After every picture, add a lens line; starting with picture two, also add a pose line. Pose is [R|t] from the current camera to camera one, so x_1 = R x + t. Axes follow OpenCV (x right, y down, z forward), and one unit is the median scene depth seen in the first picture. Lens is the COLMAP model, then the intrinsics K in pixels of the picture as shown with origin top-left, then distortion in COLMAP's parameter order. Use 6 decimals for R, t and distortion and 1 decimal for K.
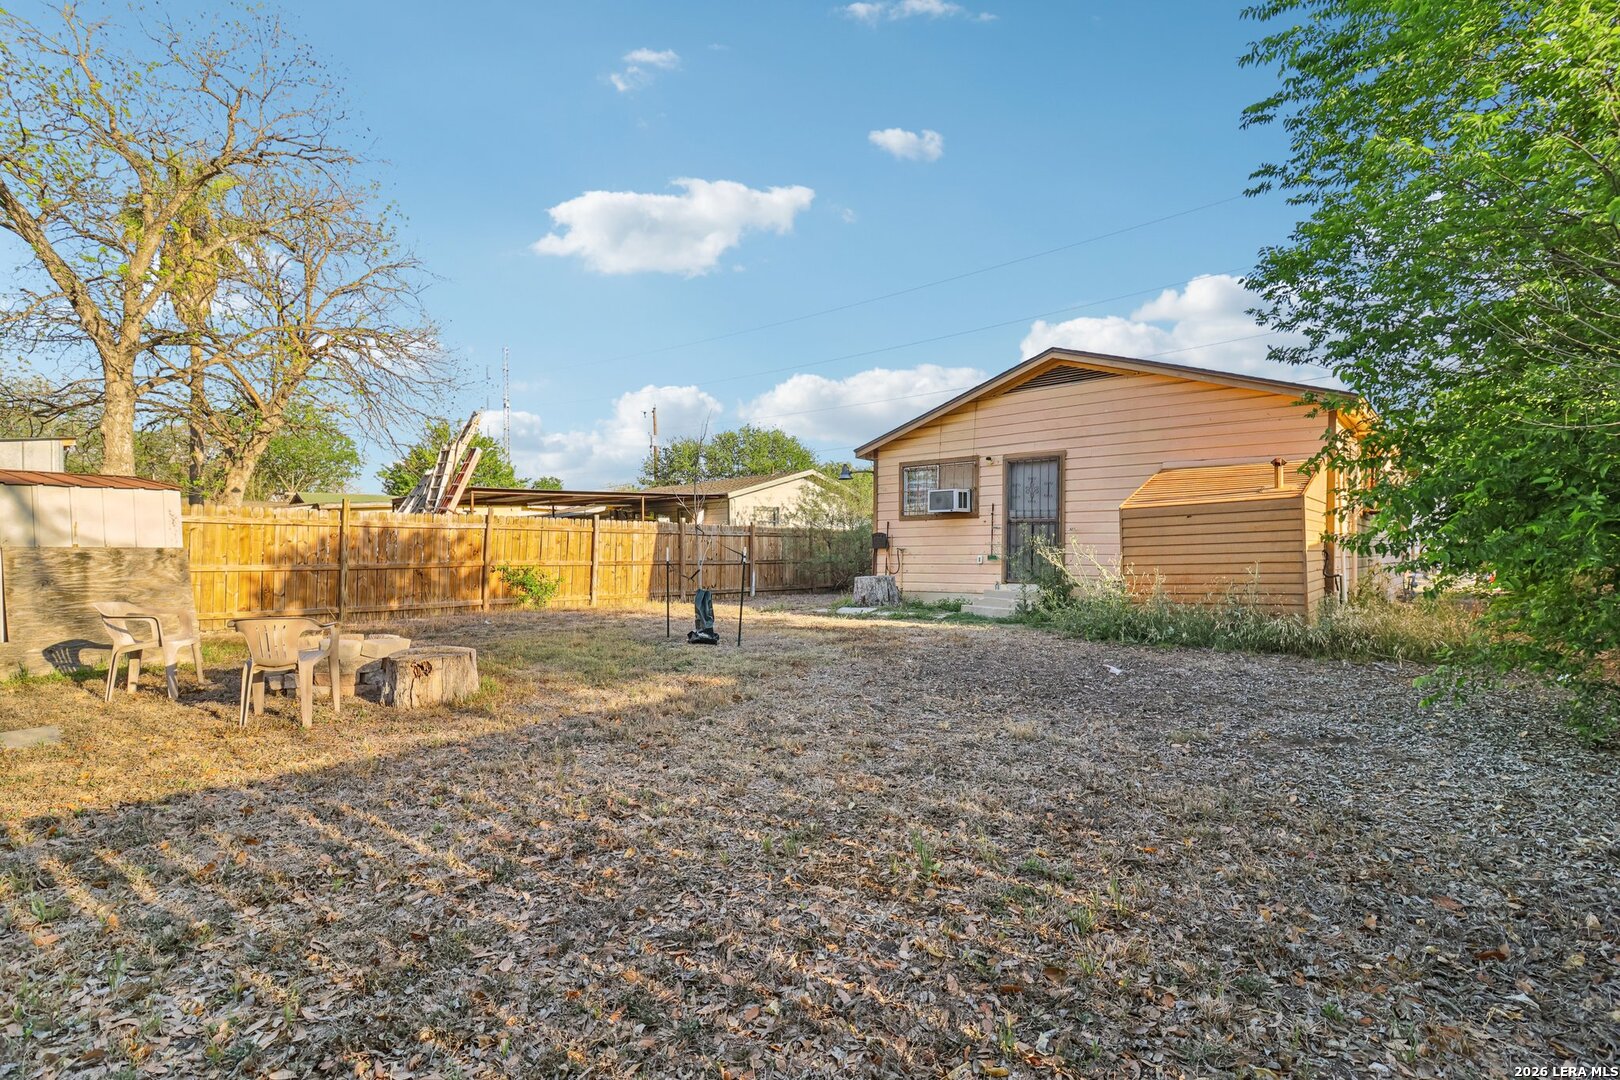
lens RADIAL K [[756.3, 0, 813.5], [0, 756.3, 553.3], [0, 0, 1]] dist [0.006842, -0.001903]
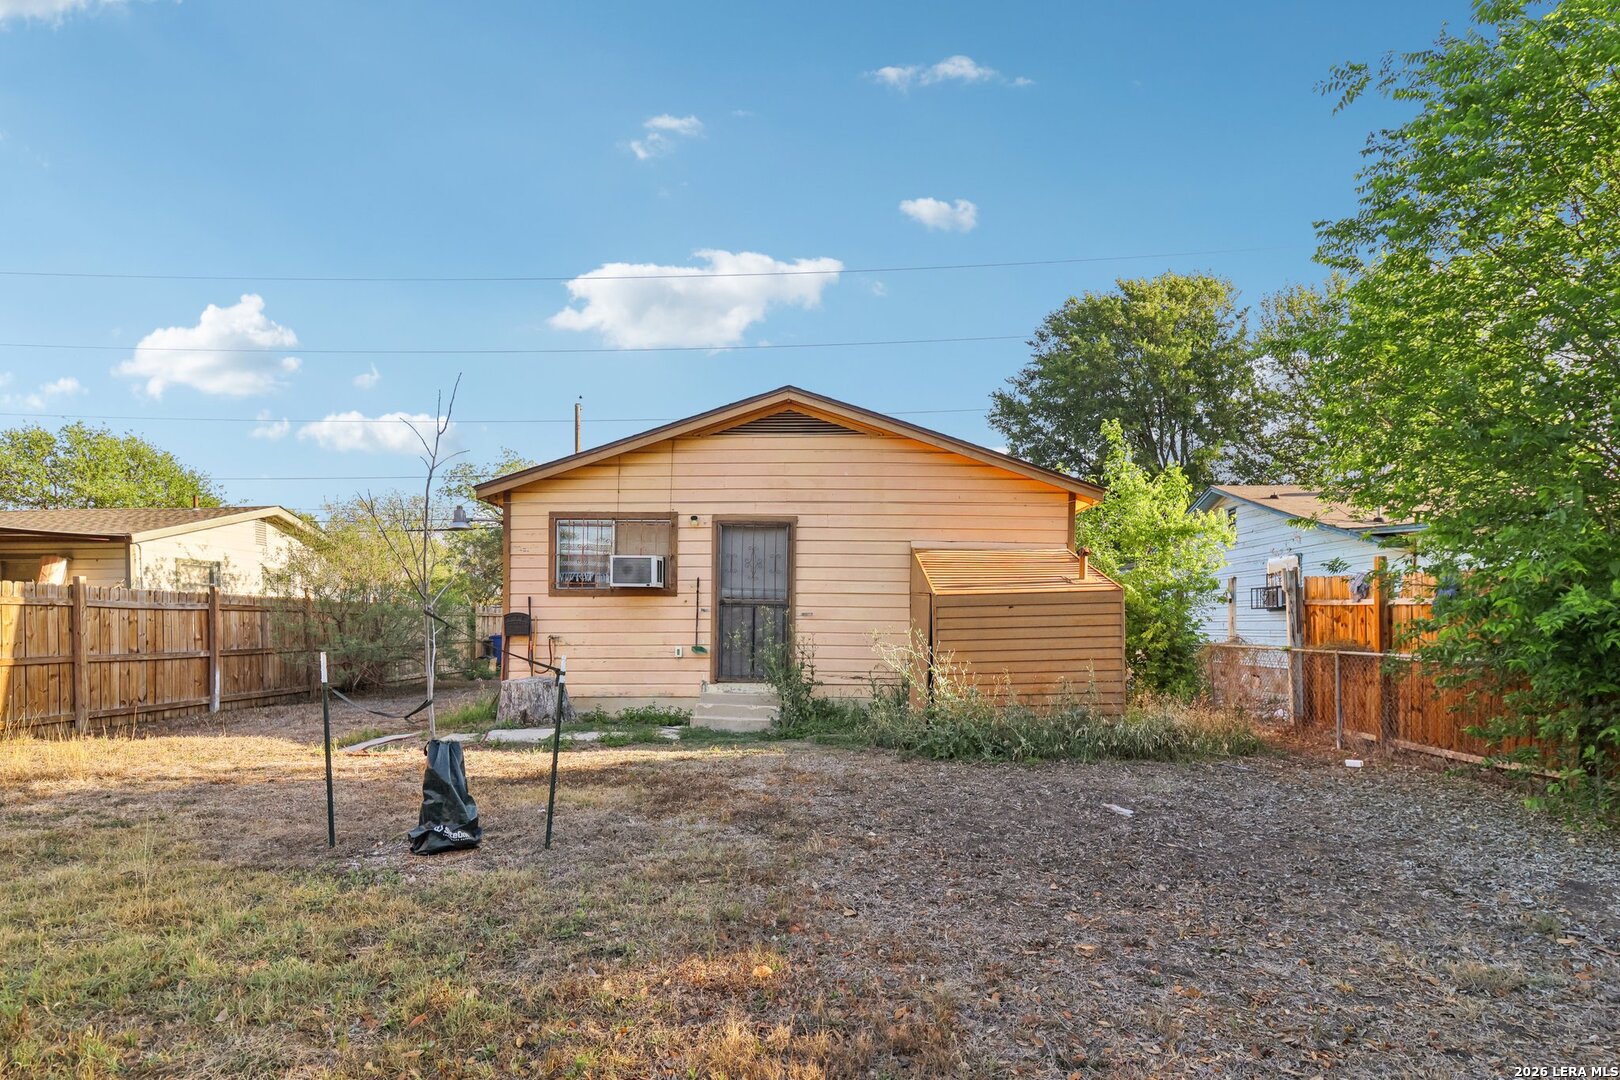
lens RADIAL K [[825.2, 0, 808.1], [0, 825.2, 631.6], [0, 0, 1]] dist [0.000432, -0.000451]
pose [[0.763008, -0.002757, 0.646383, -0.209426], [-0.003328, 0.999961, 0.008194, -0.018712], [-0.646380, -0.008404, 0.762969, 0.294303]]
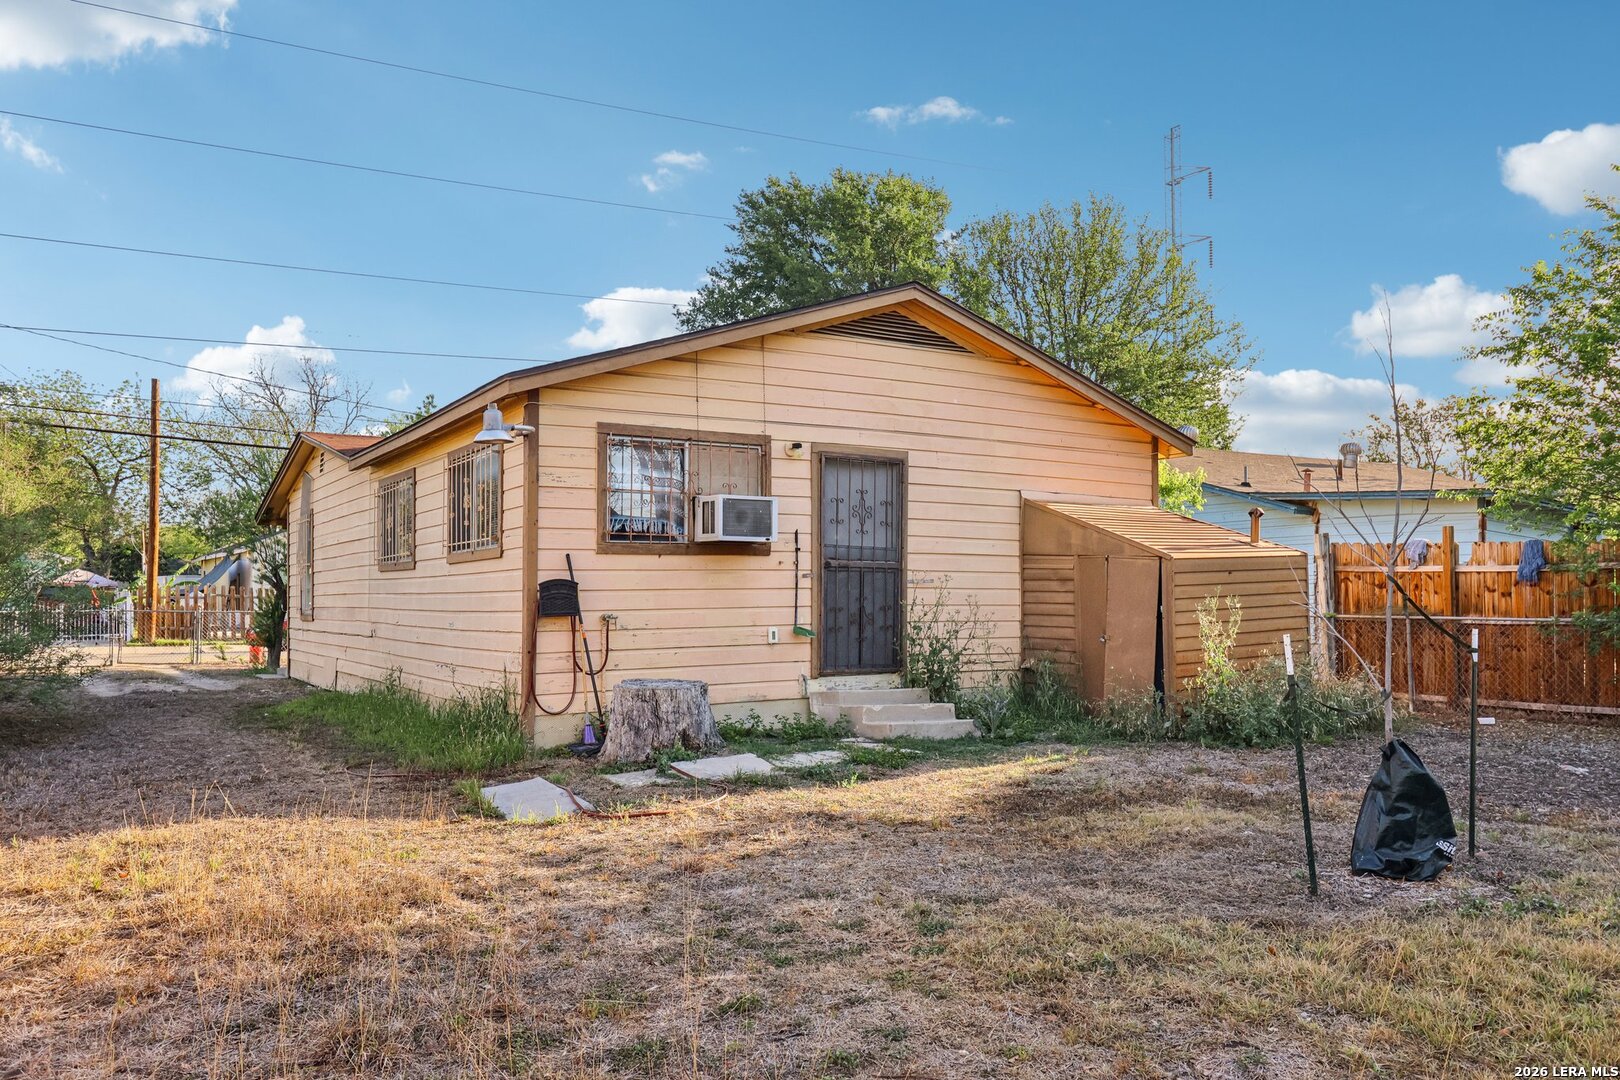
lens RADIAL K [[1161.7, 0, 813.6], [0, 1161.7, 572.0], [0, 0, 1]] dist [0.007169, -0.001077]
pose [[0.292203, 0.015347, 0.956233, -0.540084], [0.004945, 0.999834, -0.017558, -0.021075], [-0.956344, 0.009859, 0.292078, 0.736416]]
